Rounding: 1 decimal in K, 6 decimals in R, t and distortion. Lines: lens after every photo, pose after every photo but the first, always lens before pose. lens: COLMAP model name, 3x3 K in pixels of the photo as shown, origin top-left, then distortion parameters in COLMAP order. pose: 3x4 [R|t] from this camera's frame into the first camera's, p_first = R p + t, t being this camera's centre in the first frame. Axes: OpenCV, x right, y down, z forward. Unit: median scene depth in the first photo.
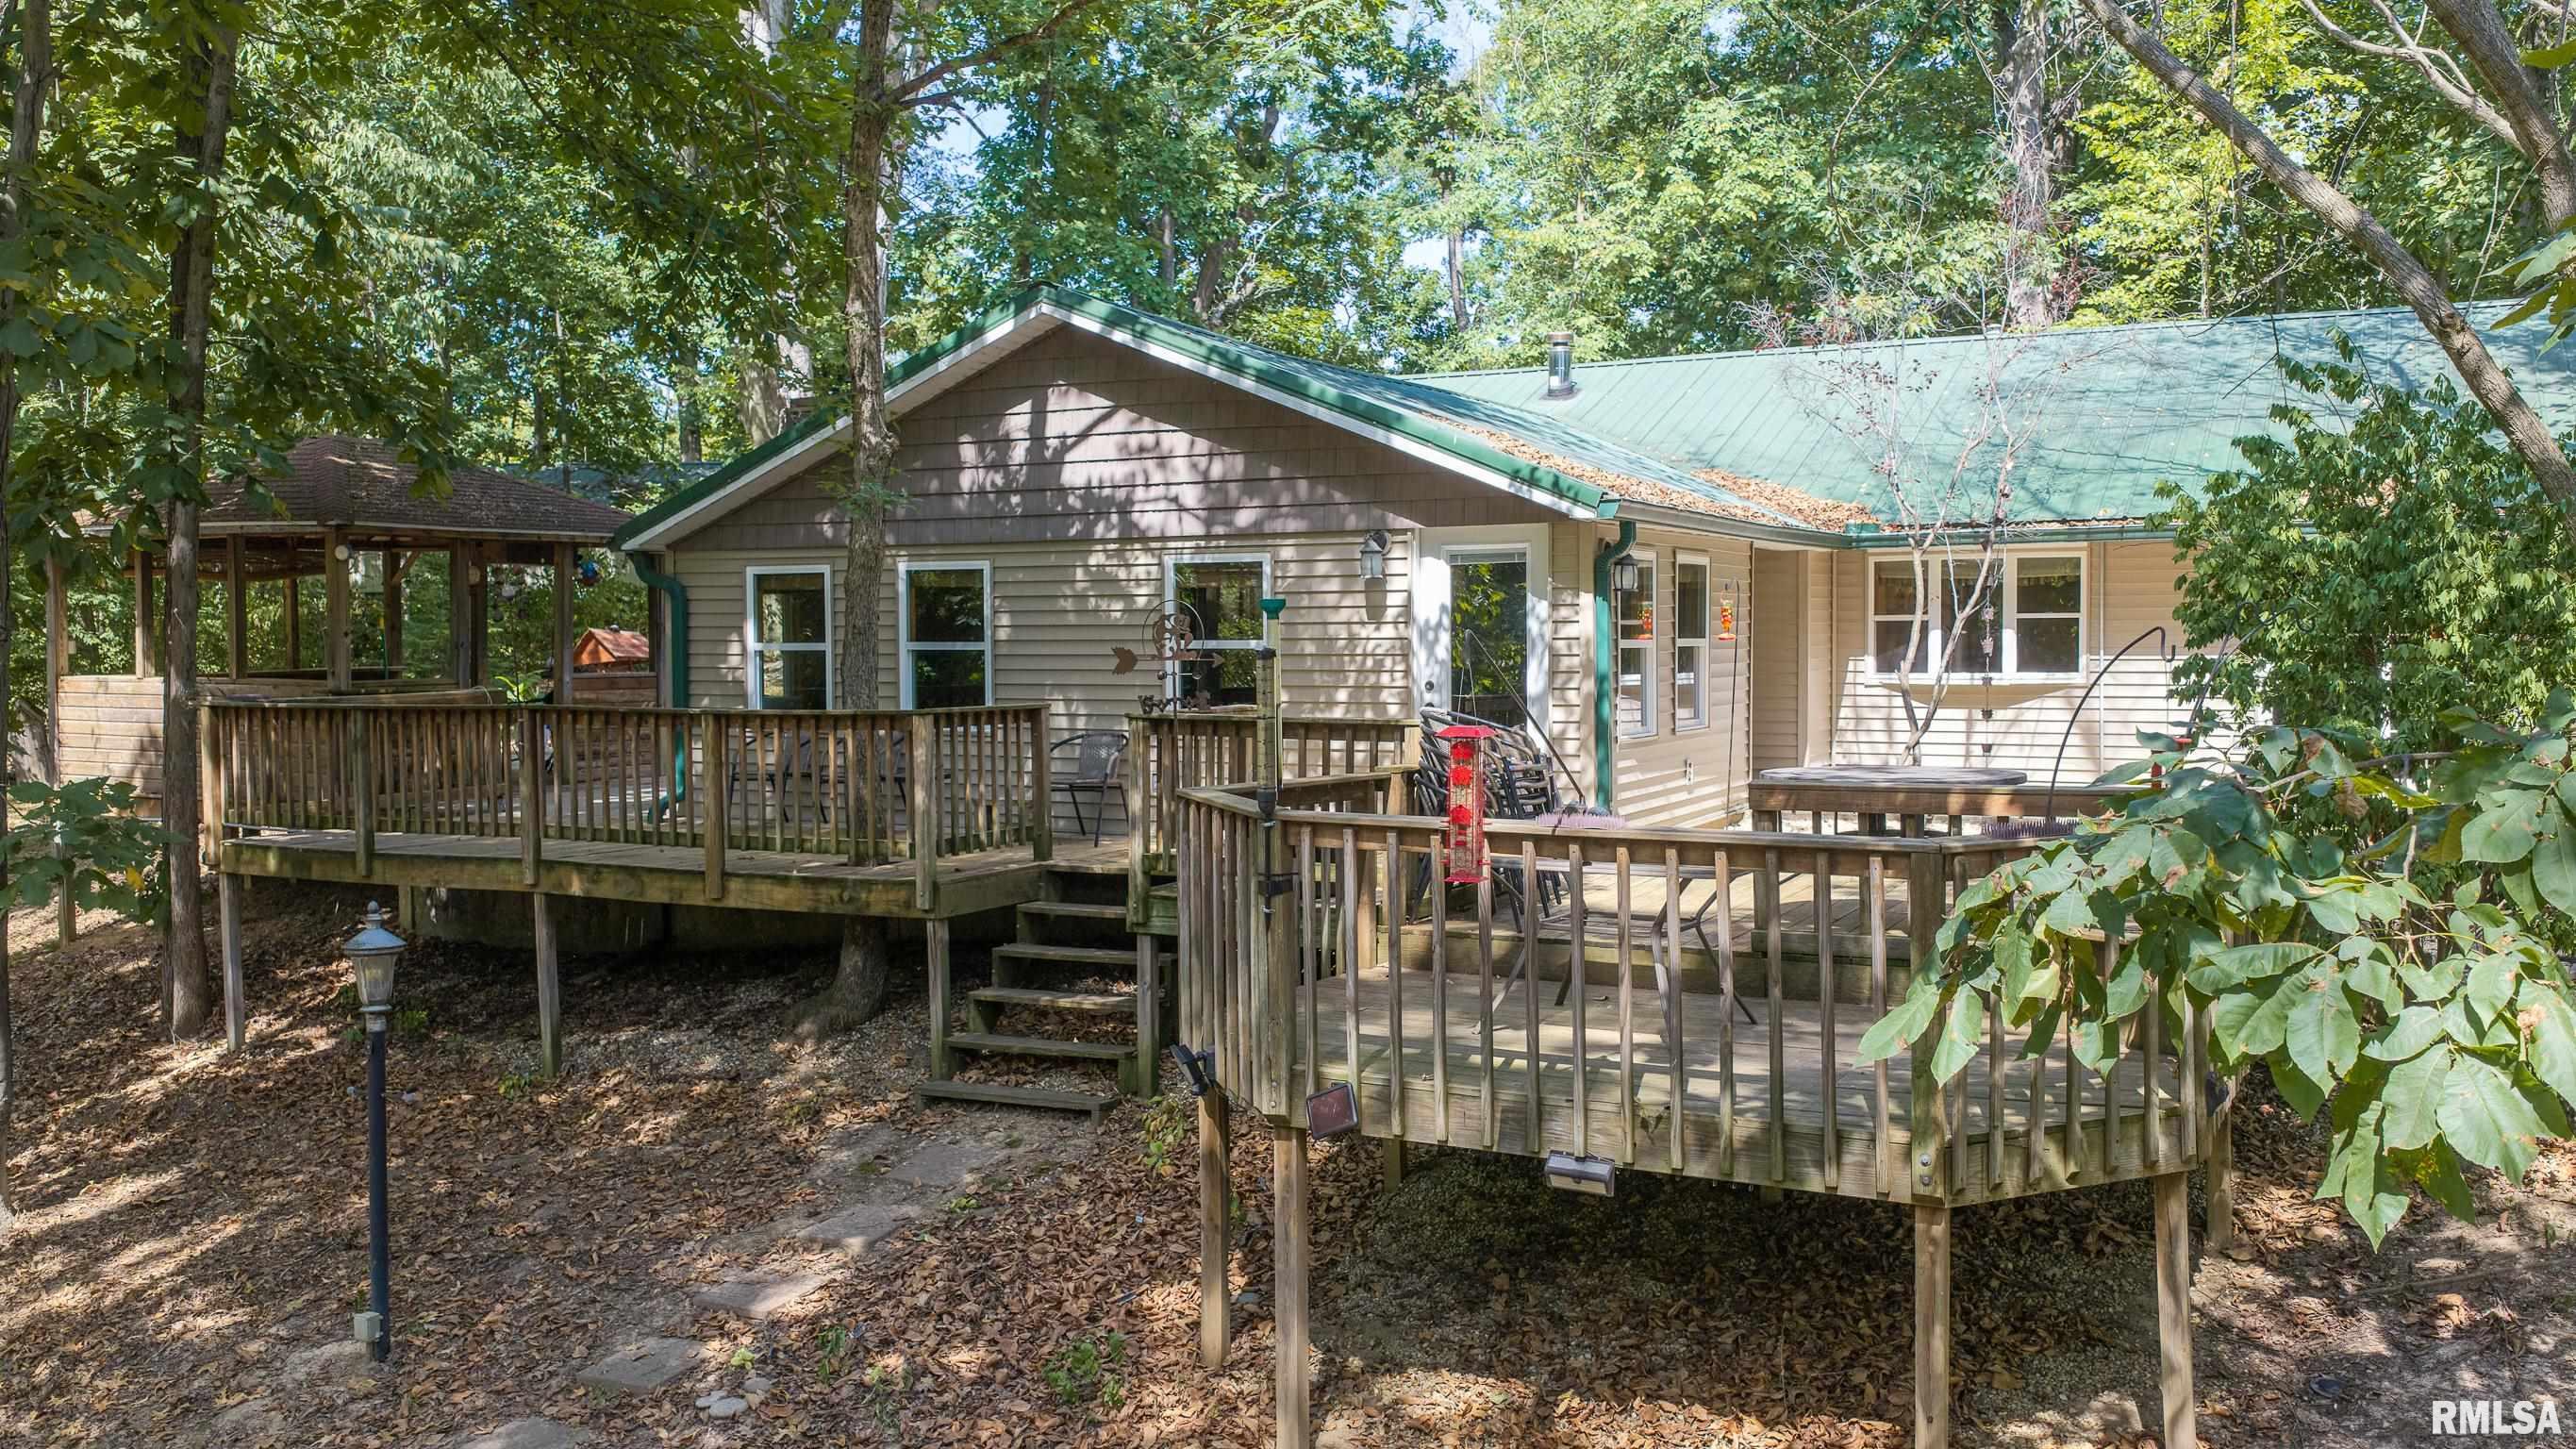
lens RADIAL K [[2144.3, 0, 1254.6], [0, 2144.3, 696.7], [0, 0, 1]] dist [0.023723, -0.057591]
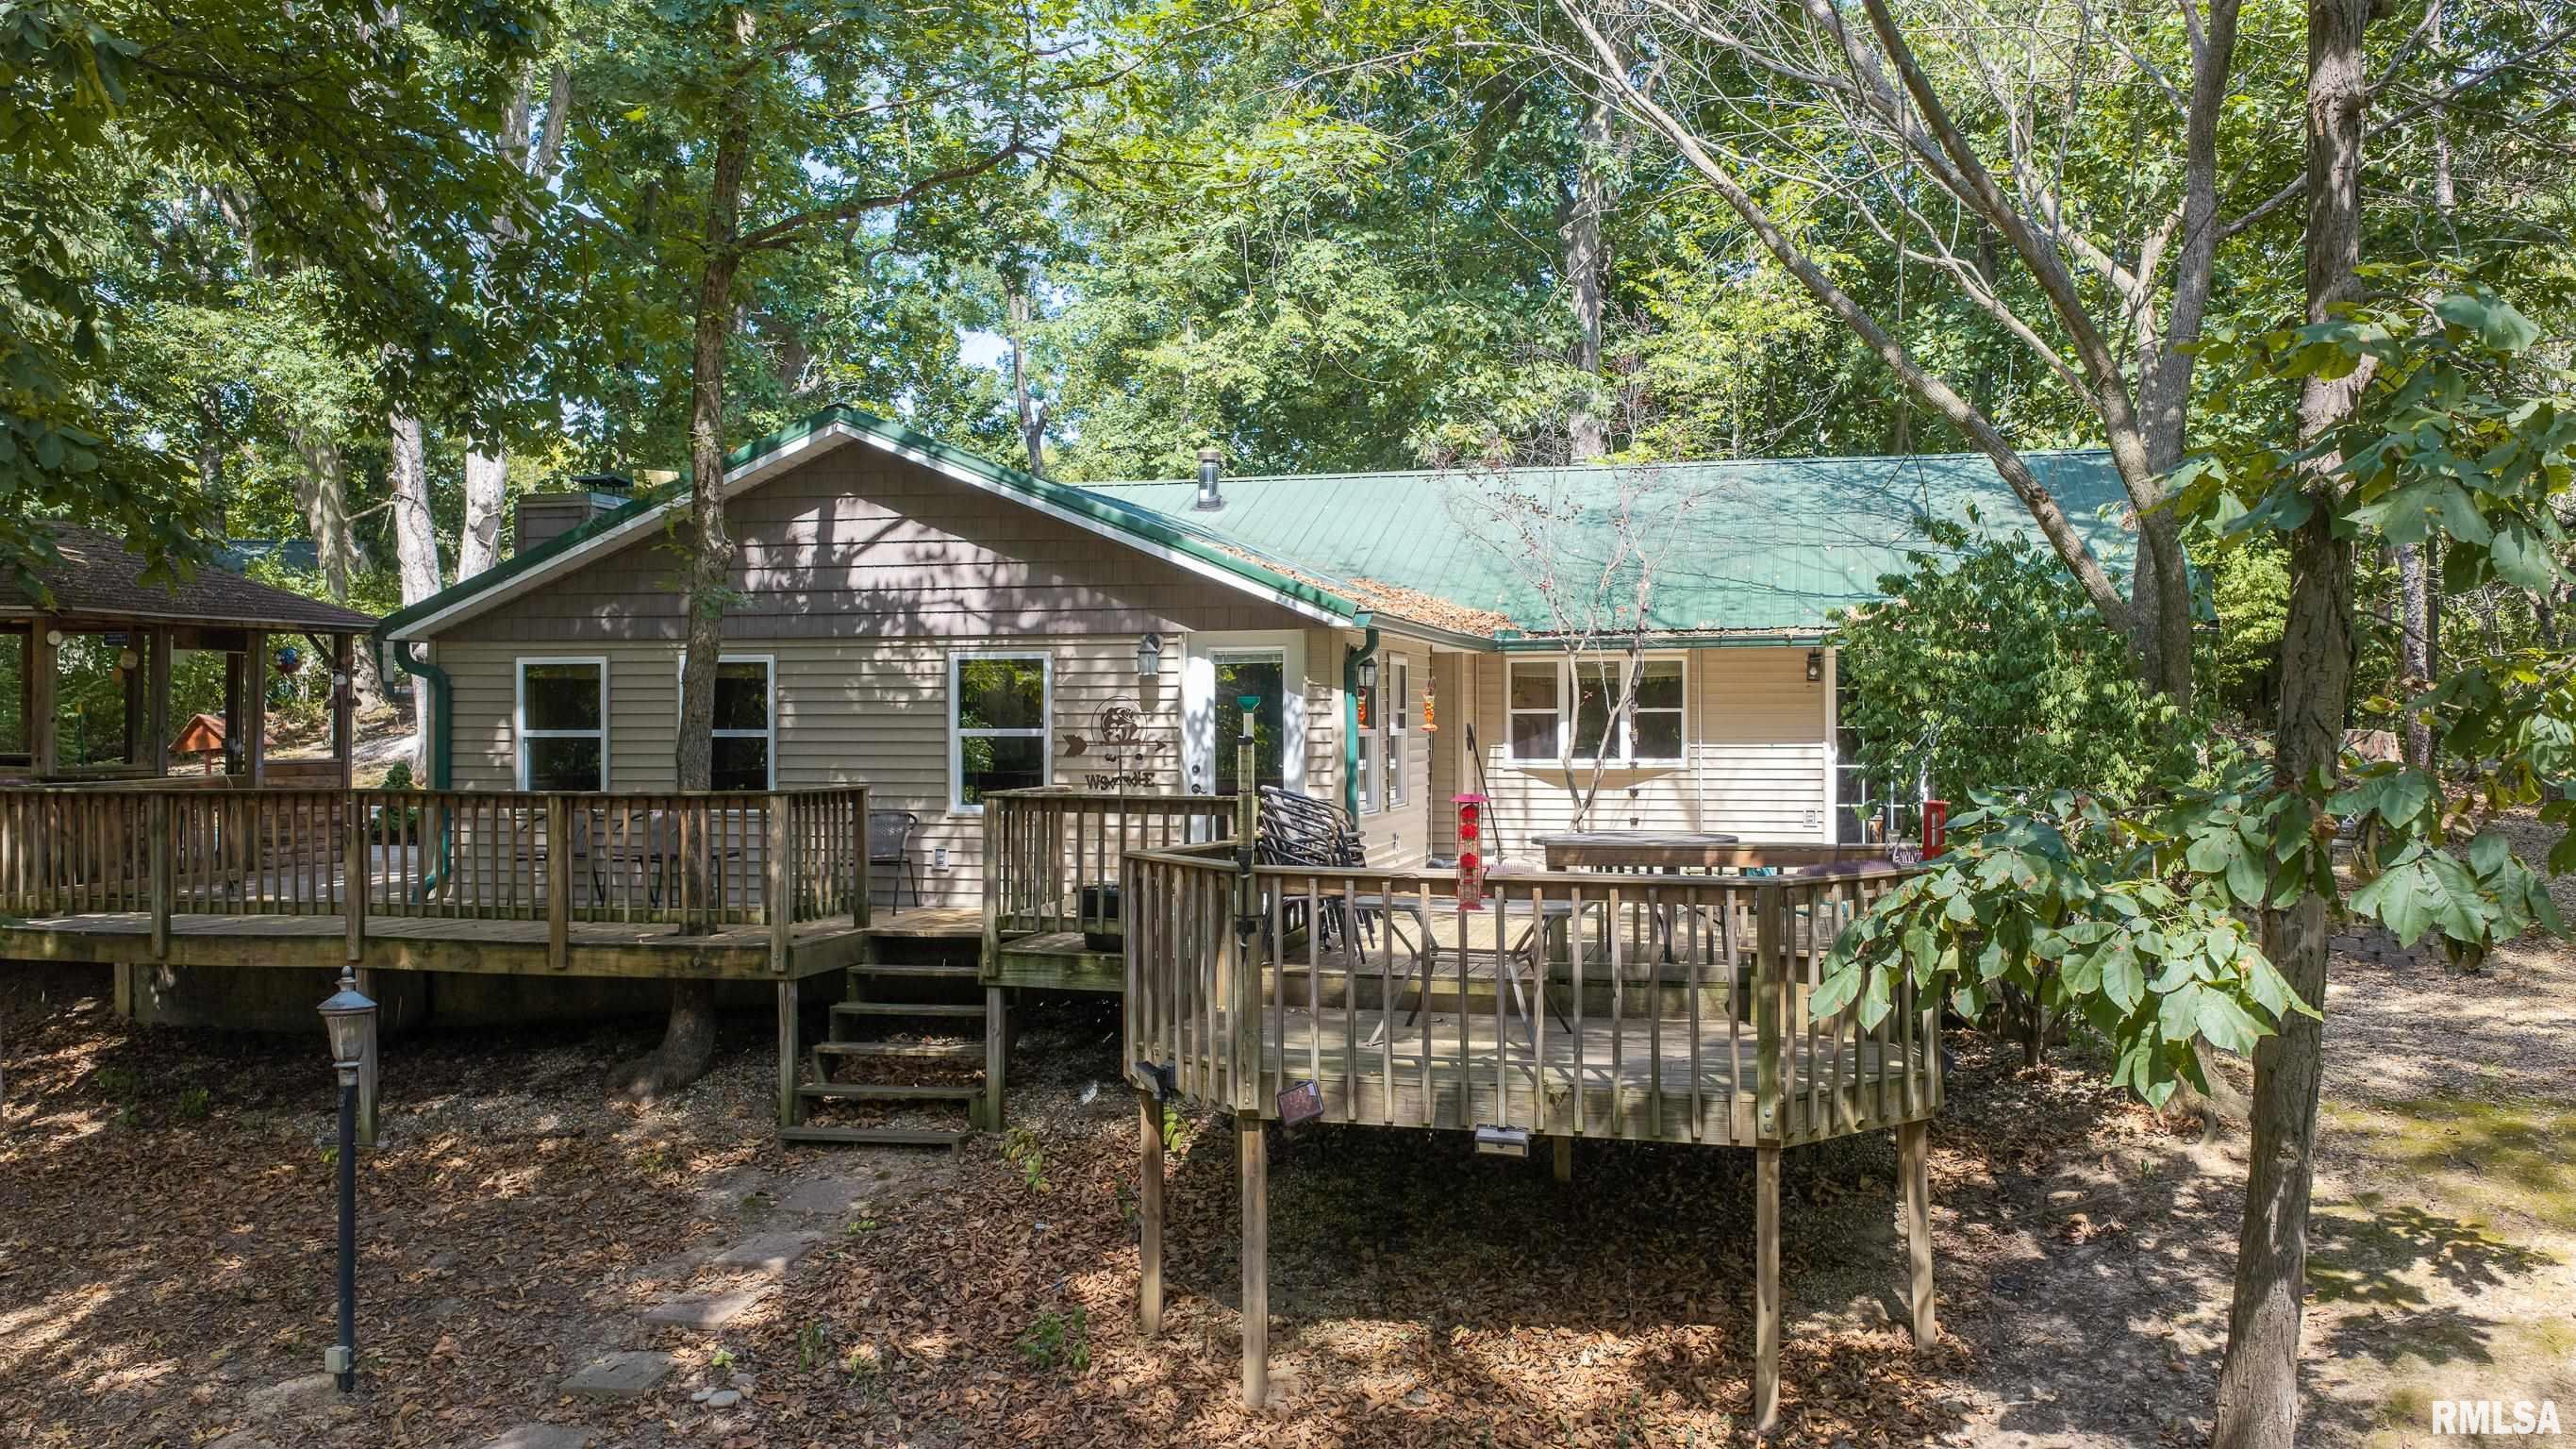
lens RADIAL K [[2144.3, 0, 1254.6], [0, 2144.3, 696.7], [0, 0, 1]] dist [0.023723, -0.057591]
pose [[0.973068, 0.006845, 0.230417, -0.155375], [0.002671, 0.999157, -0.040964, 0.003327], [-0.230503, 0.040476, 0.972229, -0.125962]]
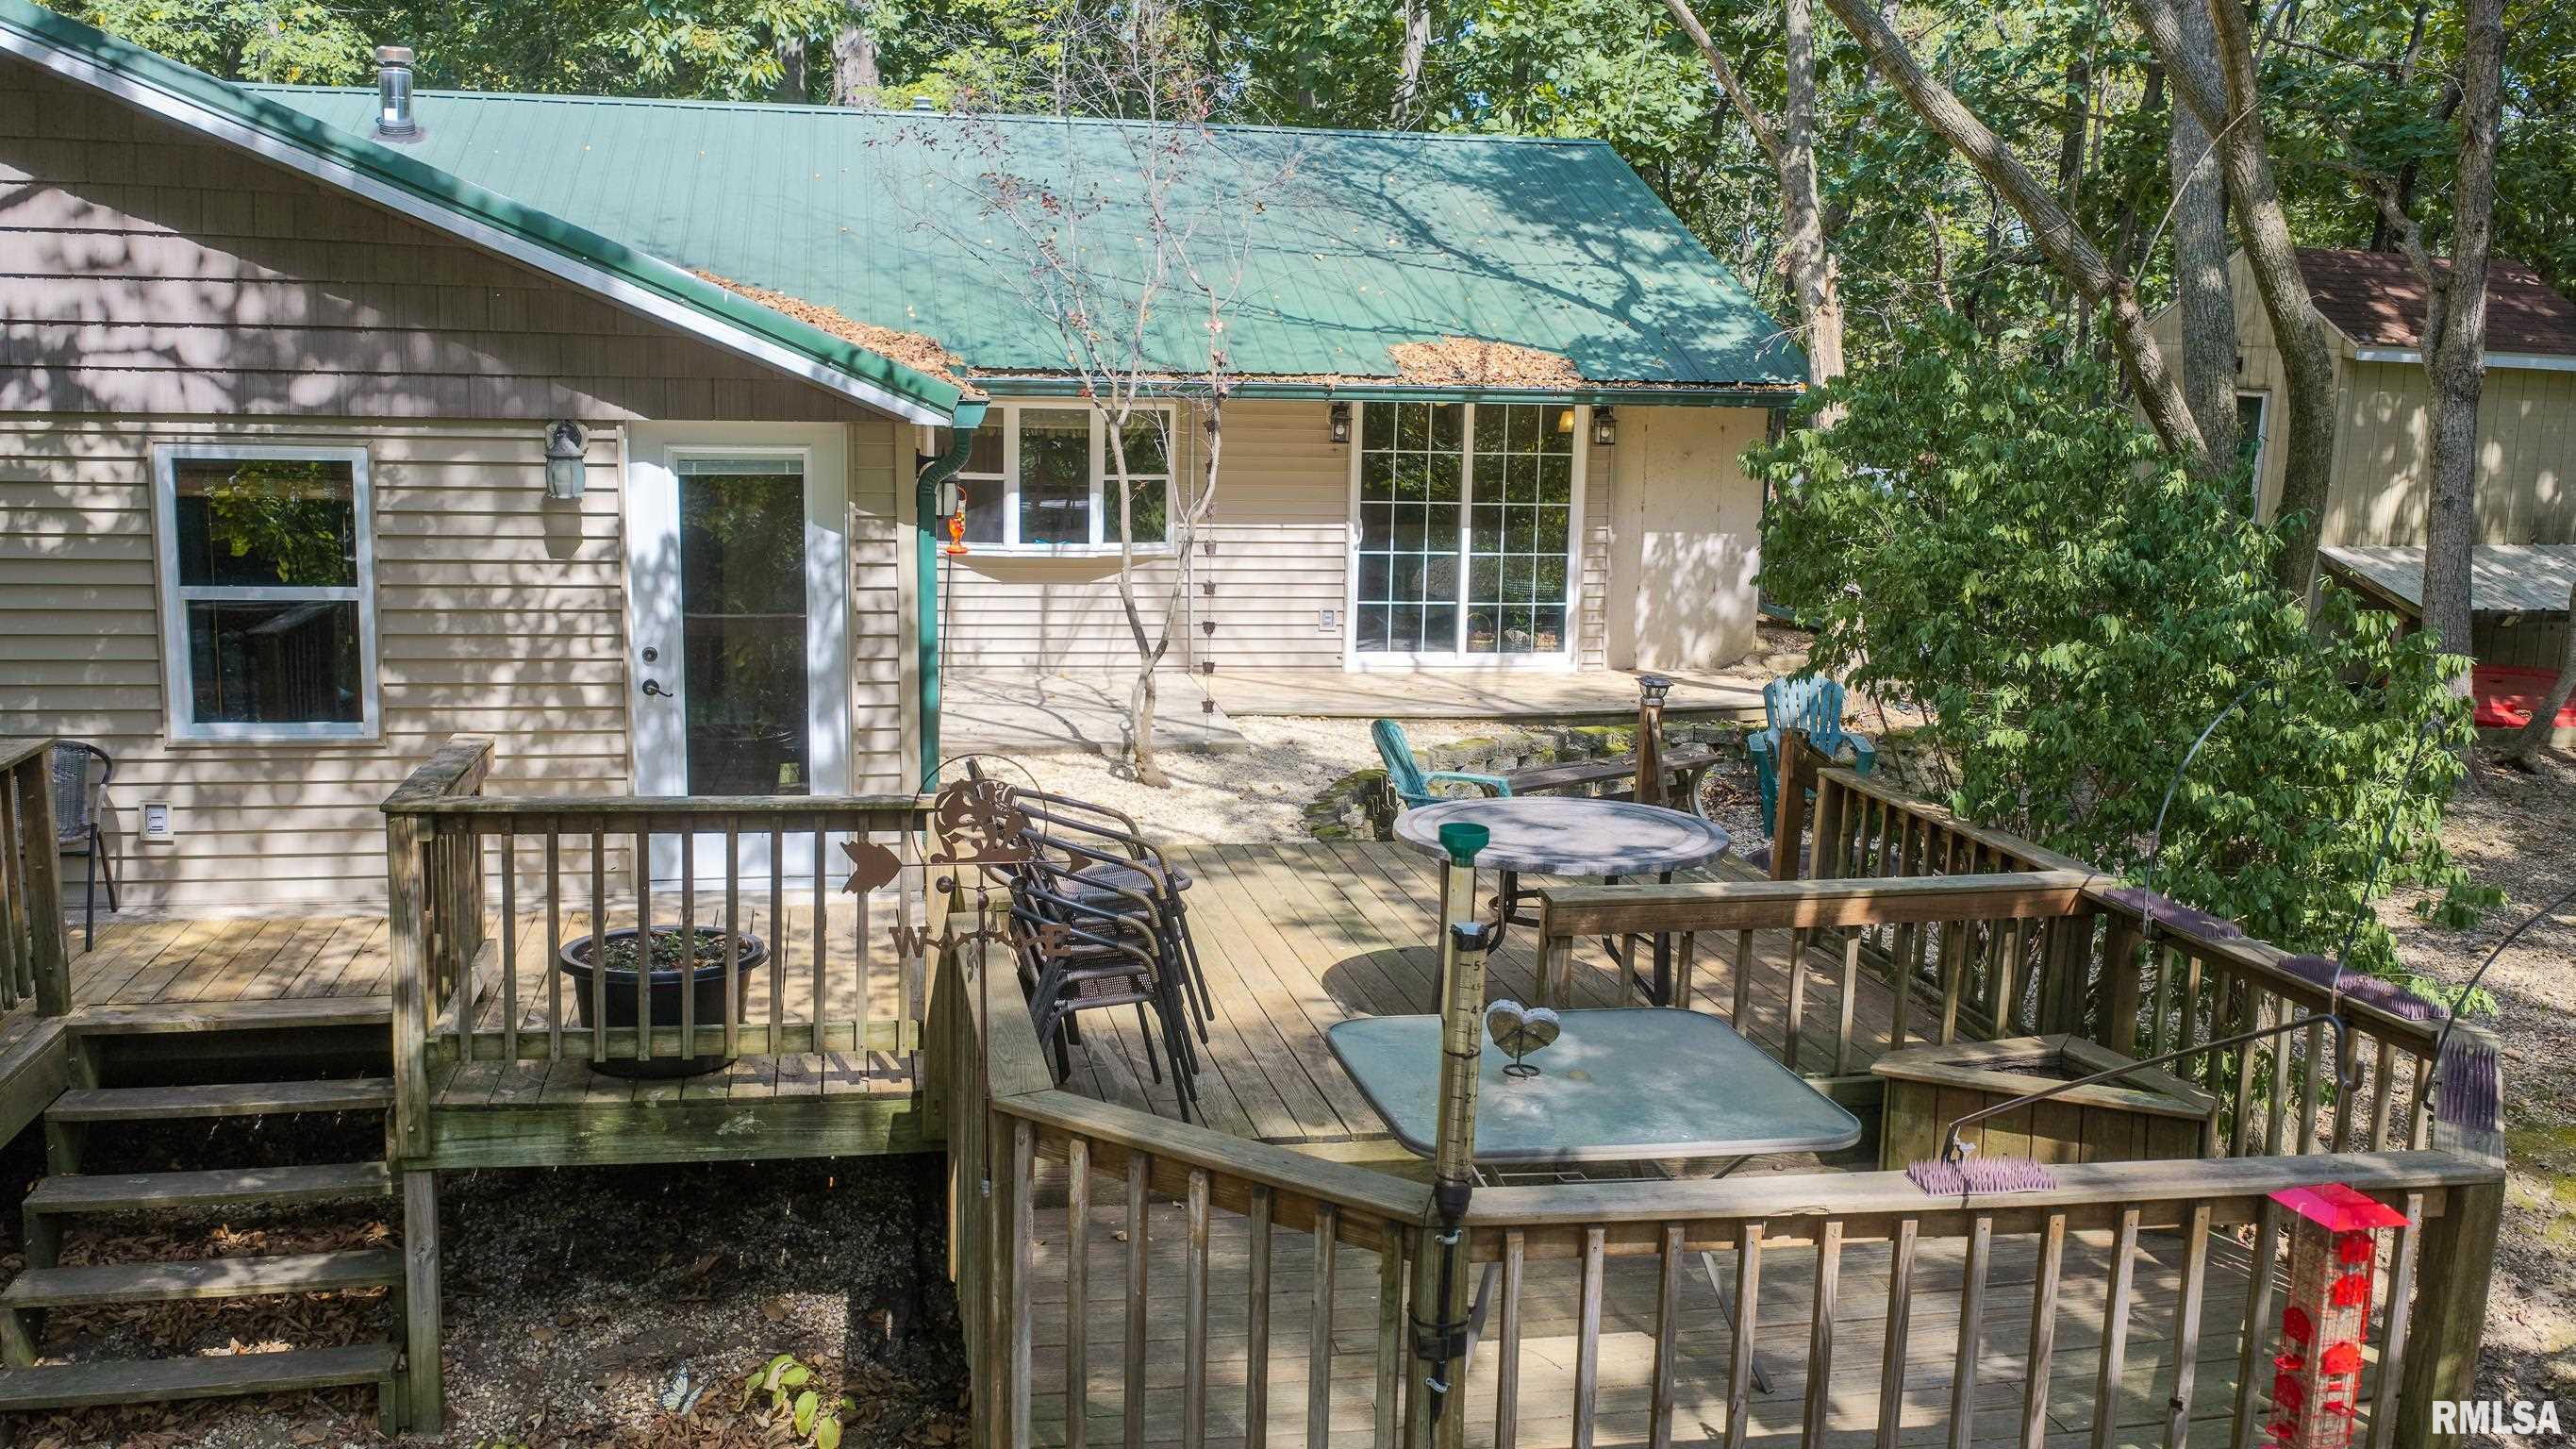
lens RADIAL K [[2237.1, 0, 1327.6], [0, 2237.1, 736.4], [0, 0, 1]] dist [0.006066, -0.065622]
pose [[0.767125, -0.082338, 0.636191, -0.205949], [-0.009257, 0.990205, 0.139317, -0.080718], [-0.641430, -0.112763, 0.758849, 0.335496]]
